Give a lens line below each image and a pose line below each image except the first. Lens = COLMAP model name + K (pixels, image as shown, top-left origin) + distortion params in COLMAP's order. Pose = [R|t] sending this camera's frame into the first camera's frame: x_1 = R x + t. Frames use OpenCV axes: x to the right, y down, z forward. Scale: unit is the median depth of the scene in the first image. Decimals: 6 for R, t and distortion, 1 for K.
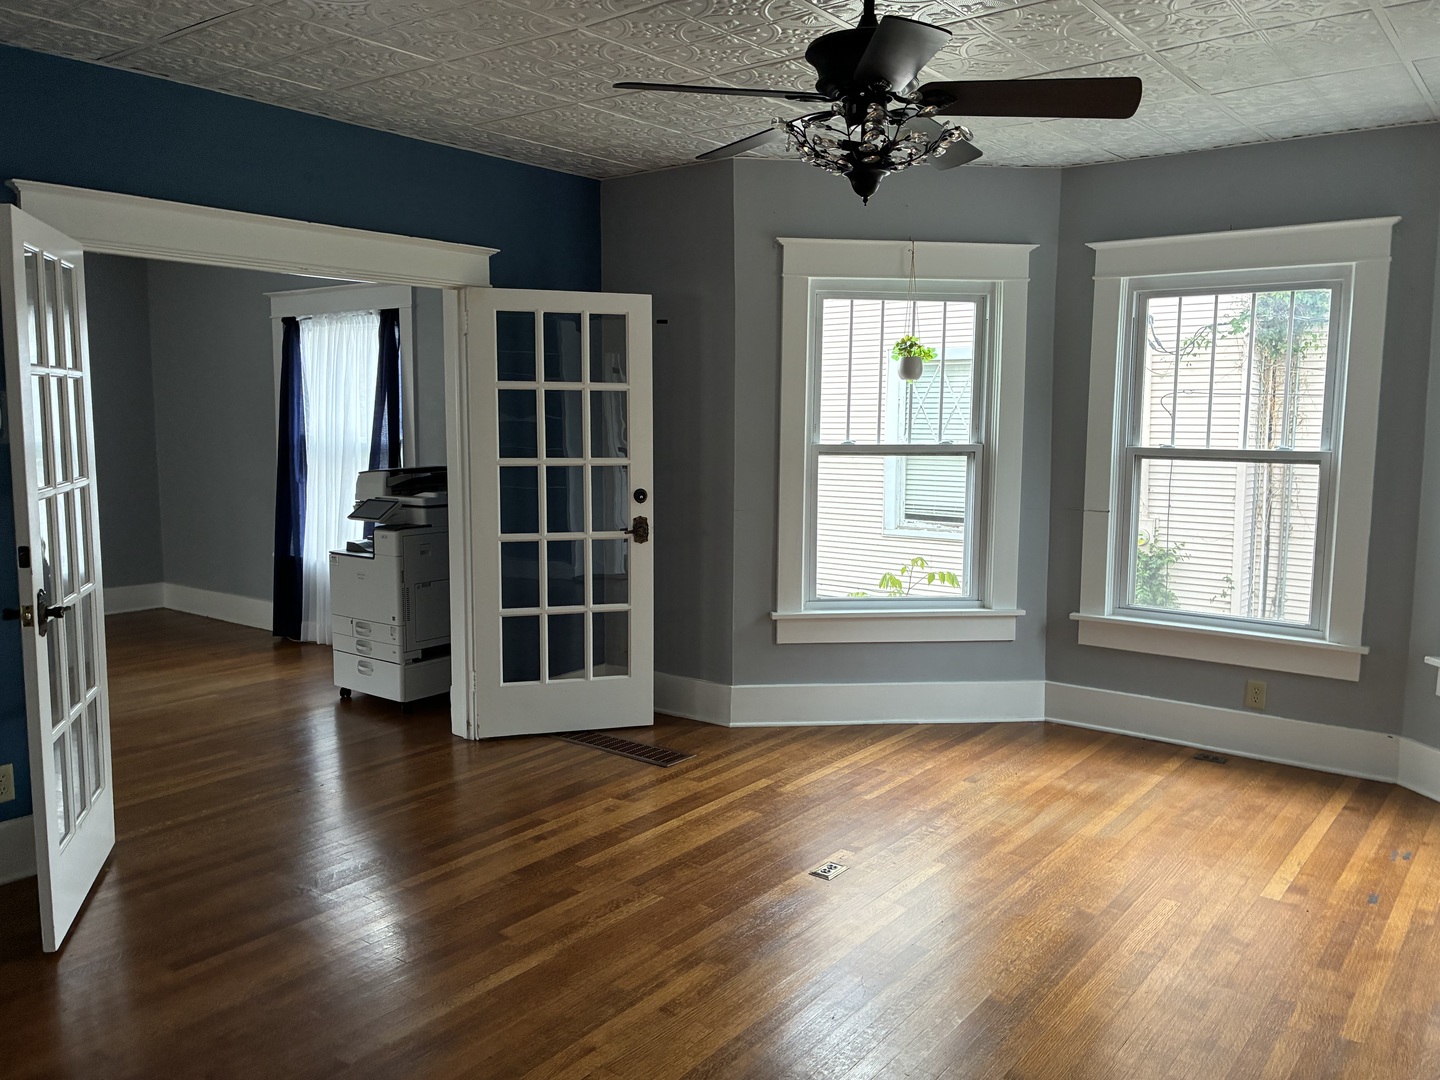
lens RADIAL K [[1128.0, 0, 722.0], [0, 1128.0, 540.3], [0, 0, 1]] dist [0.037700, -0.047210]
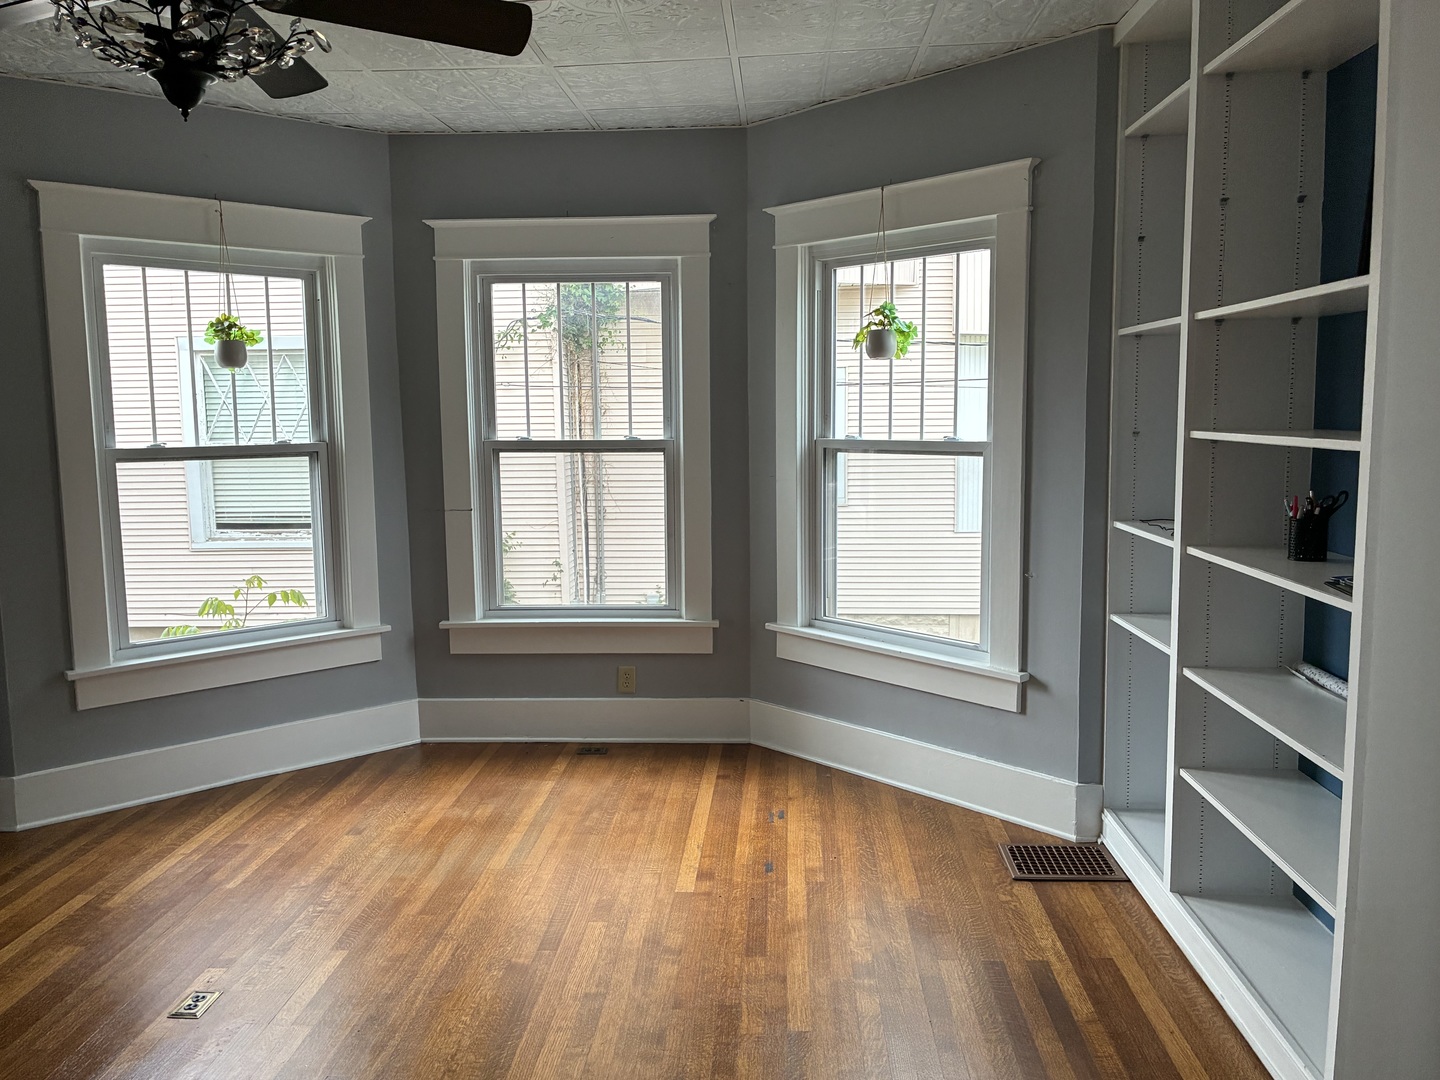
lens RADIAL K [[1128.0, 0, 722.5], [0, 1128.0, 537.4], [0, 0, 1]] dist [0.037700, -0.047210]
pose [[0.827406, -0.081770, 0.555620, -0.008922], [0.080775, 0.996384, 0.026350, -0.011073], [-0.555765, 0.023078, 0.831019, 0.113980]]
